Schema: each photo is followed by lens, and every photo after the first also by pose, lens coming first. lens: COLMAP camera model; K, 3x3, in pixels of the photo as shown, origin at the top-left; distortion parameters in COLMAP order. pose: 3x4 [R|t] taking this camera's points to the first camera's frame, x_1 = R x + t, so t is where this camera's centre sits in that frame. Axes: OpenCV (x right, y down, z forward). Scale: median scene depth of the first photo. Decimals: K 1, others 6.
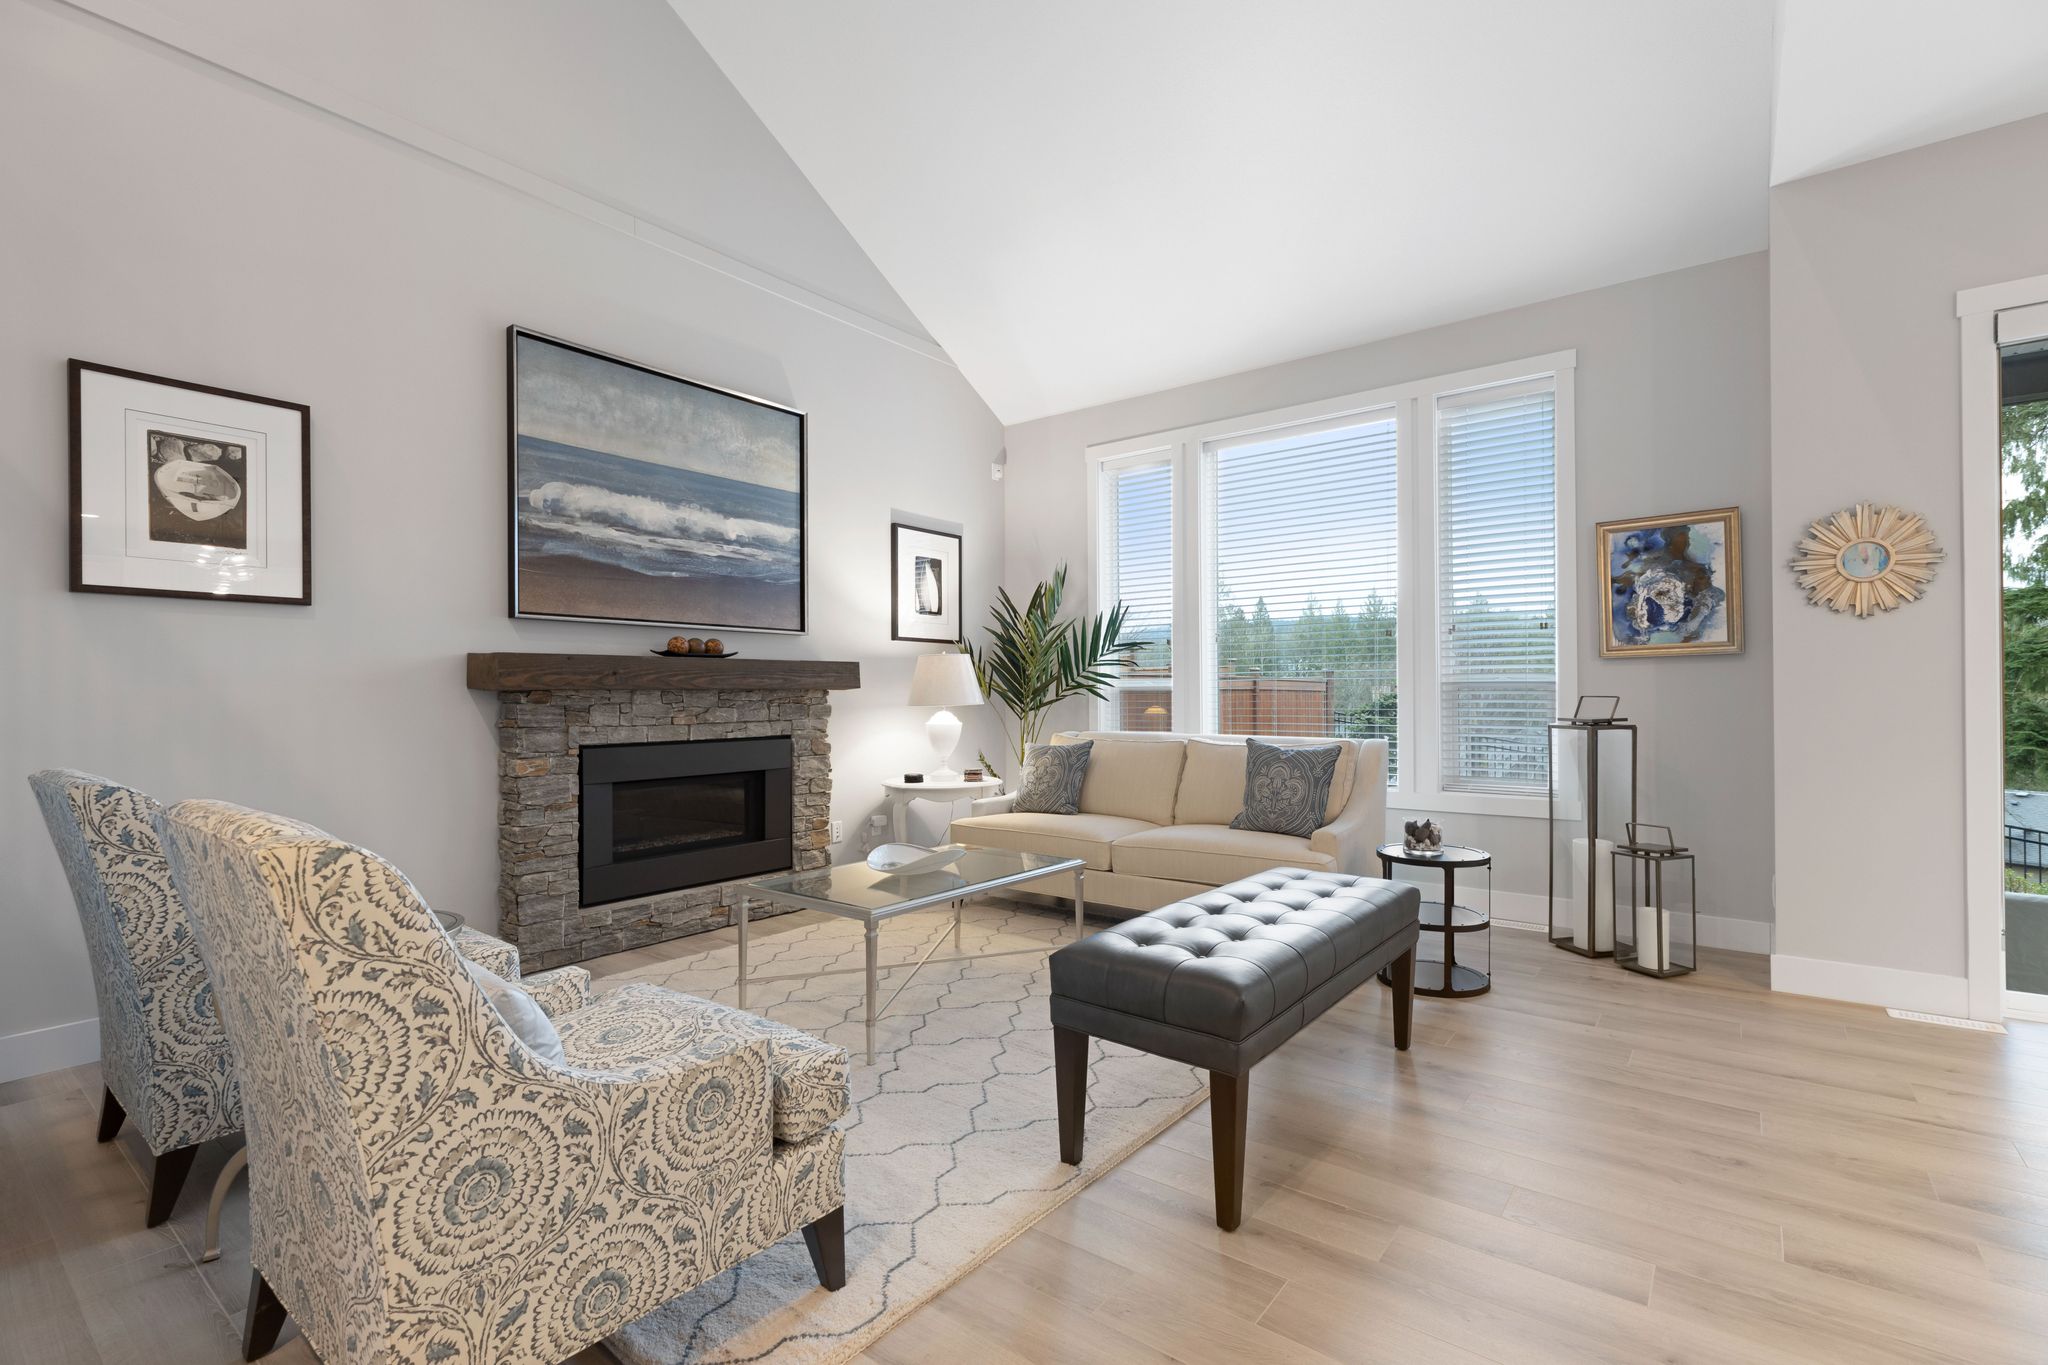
lens RADIAL K [[930.1, 0, 1051.2], [0, 930.1, 685.6], [0, 0, 1]] dist [0.002114, 0.001171]
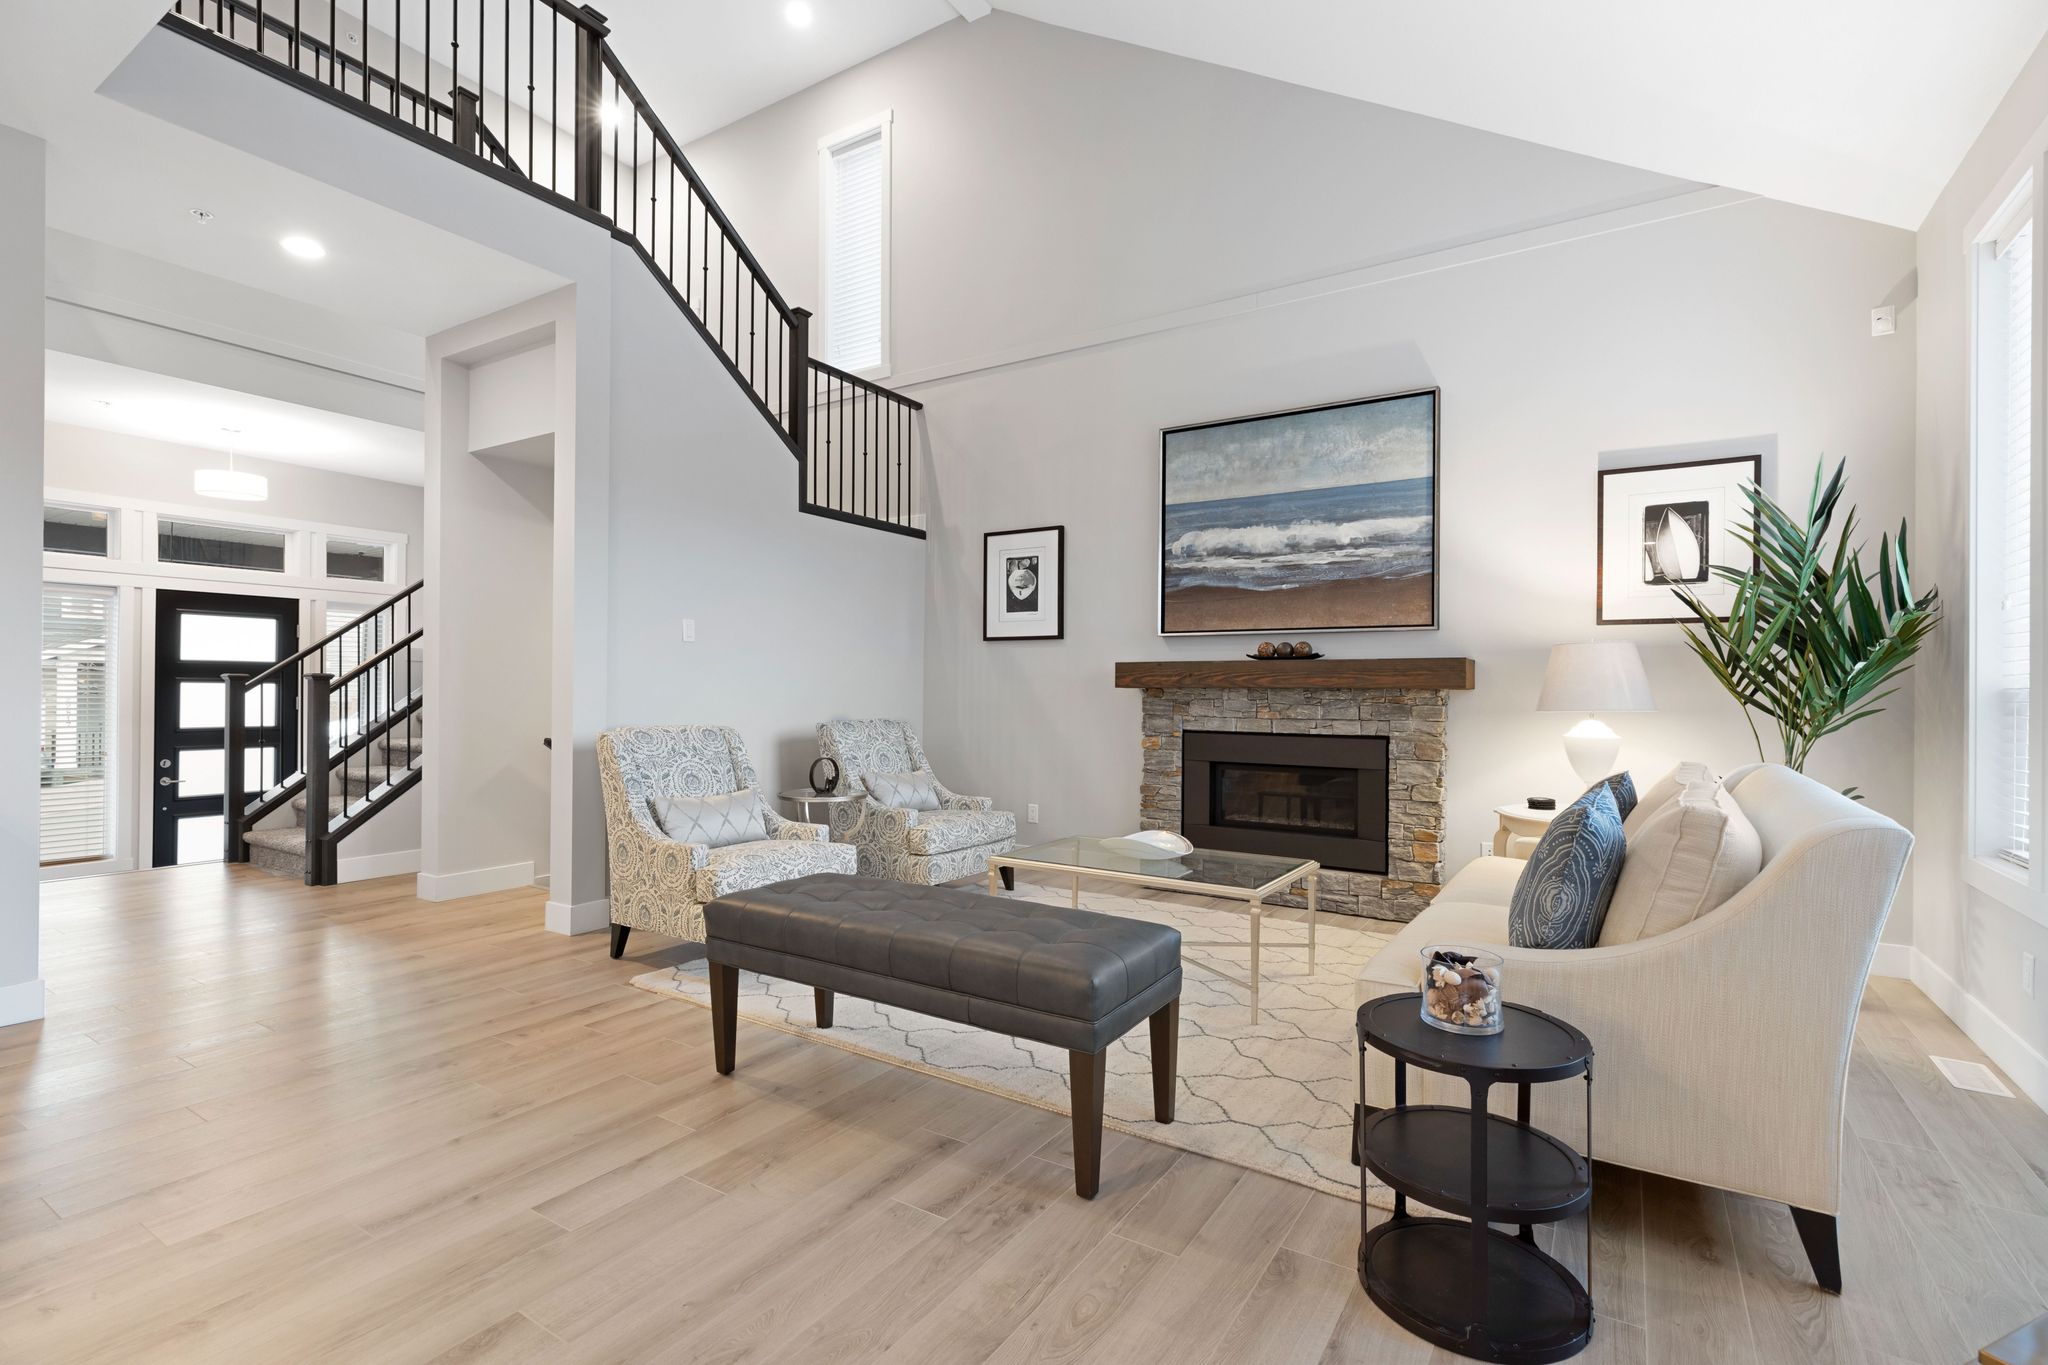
lens RADIAL K [[930.1, 0, 1031.1], [0, 930.1, 691.3], [0, 0, 1]] dist [0.002114, 0.001171]
pose [[0.079147, 0.009404, -0.996819, 0.760600], [0.001180, 0.999954, 0.009527, -0.003181], [0.996862, -0.001930, 0.079132, 0.645672]]
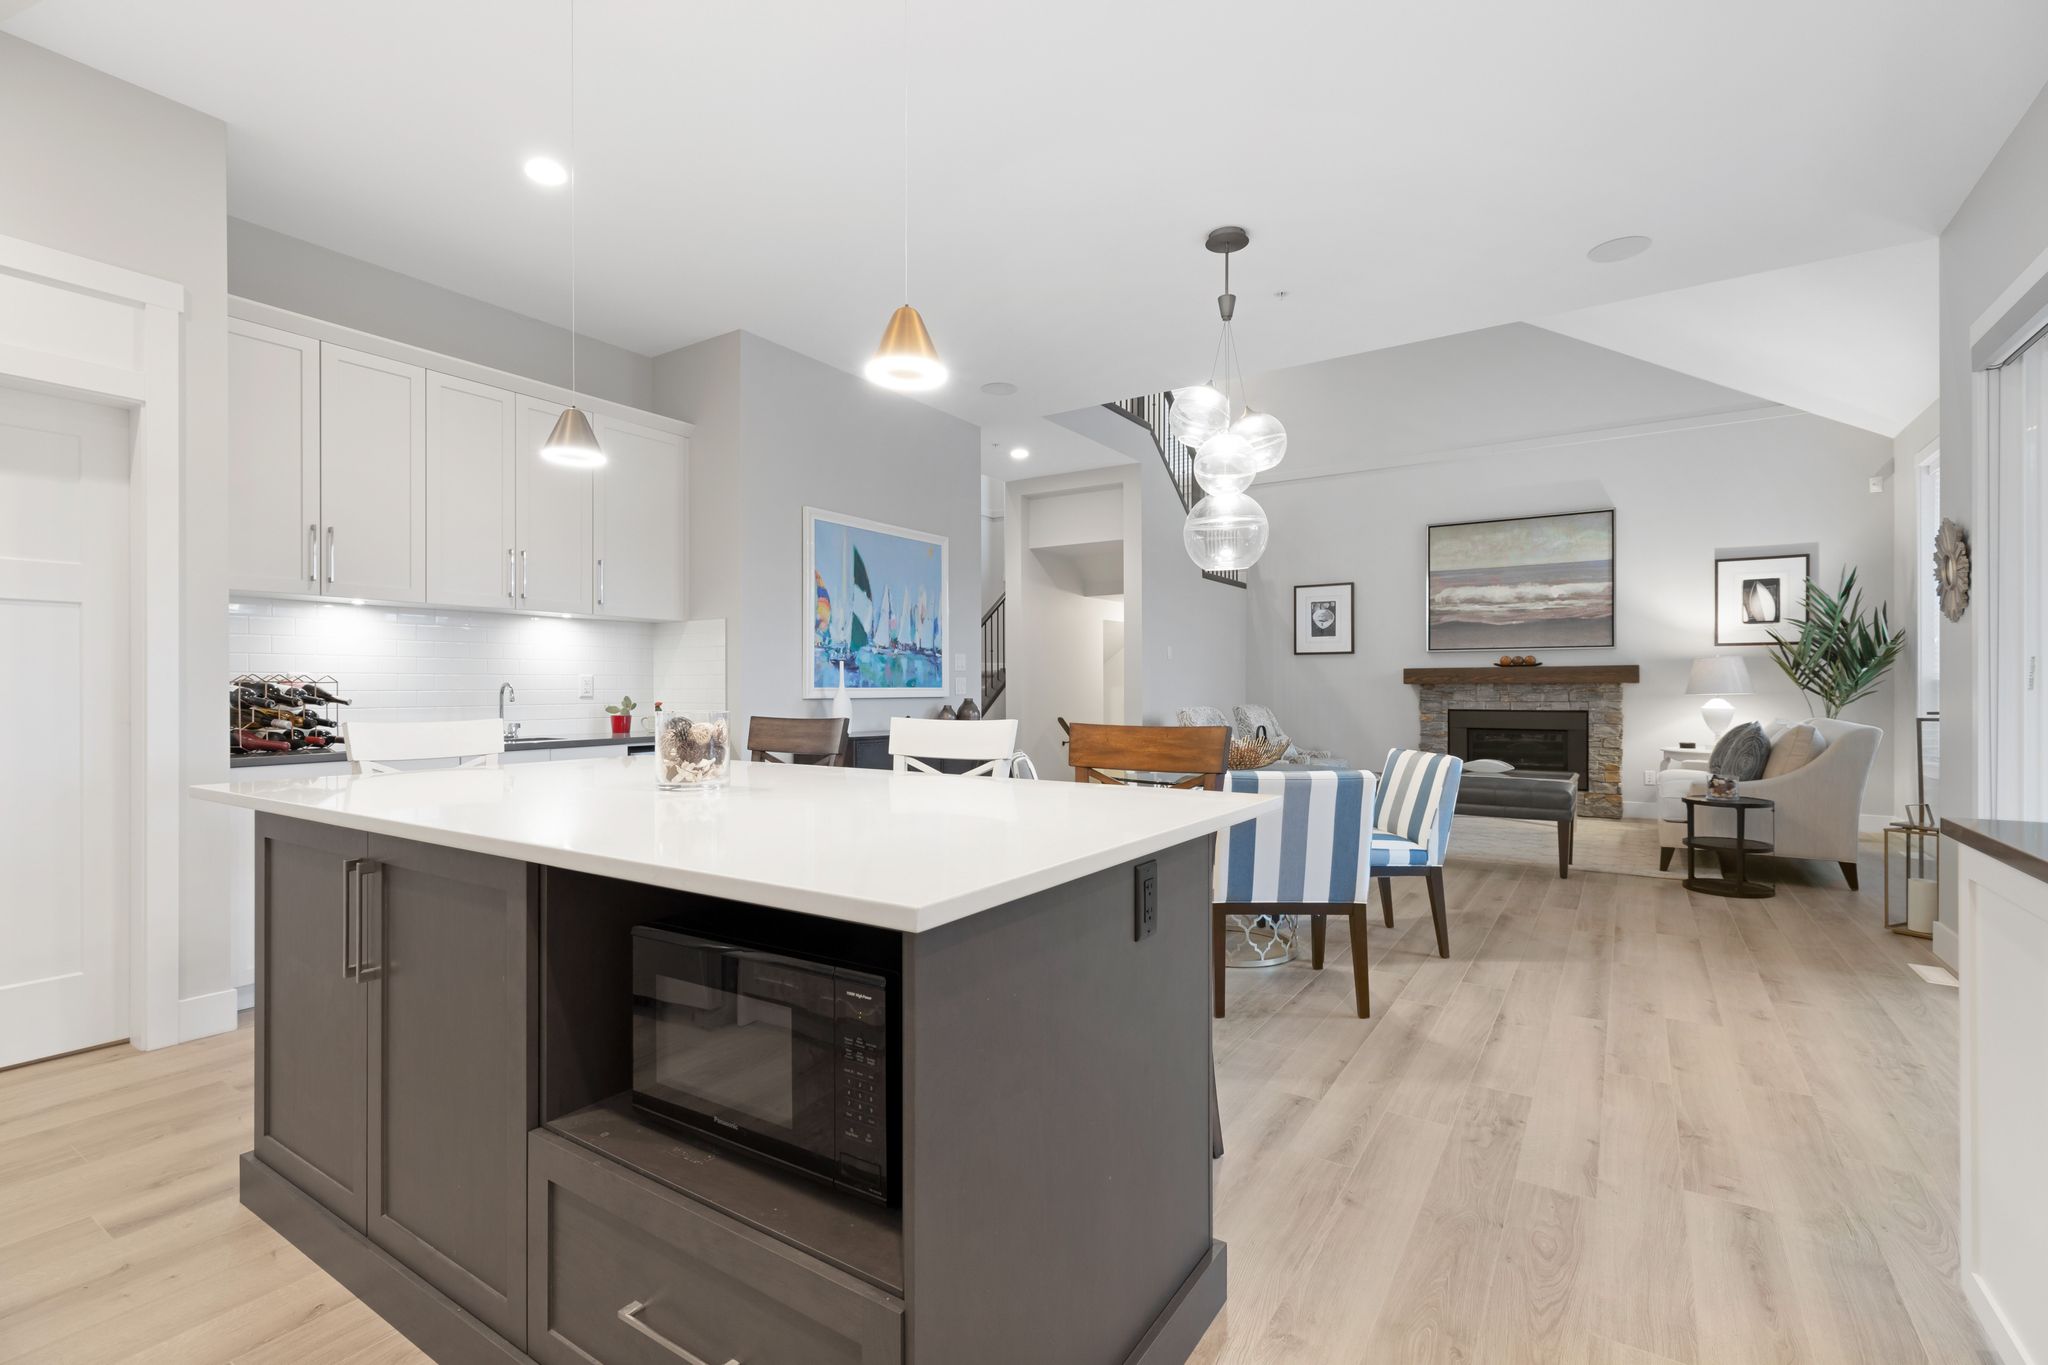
lens RADIAL K [[930.1, 0, 1010.9], [0, 930.1, 693.5], [0, 0, 1]] dist [0.002114, 0.001171]
pose [[0.062041, 0.011866, -0.998003, 1.538036], [0.010714, 0.999864, 0.012554, -0.010355], [0.998016, -0.011471, 0.061905, -0.156401]]
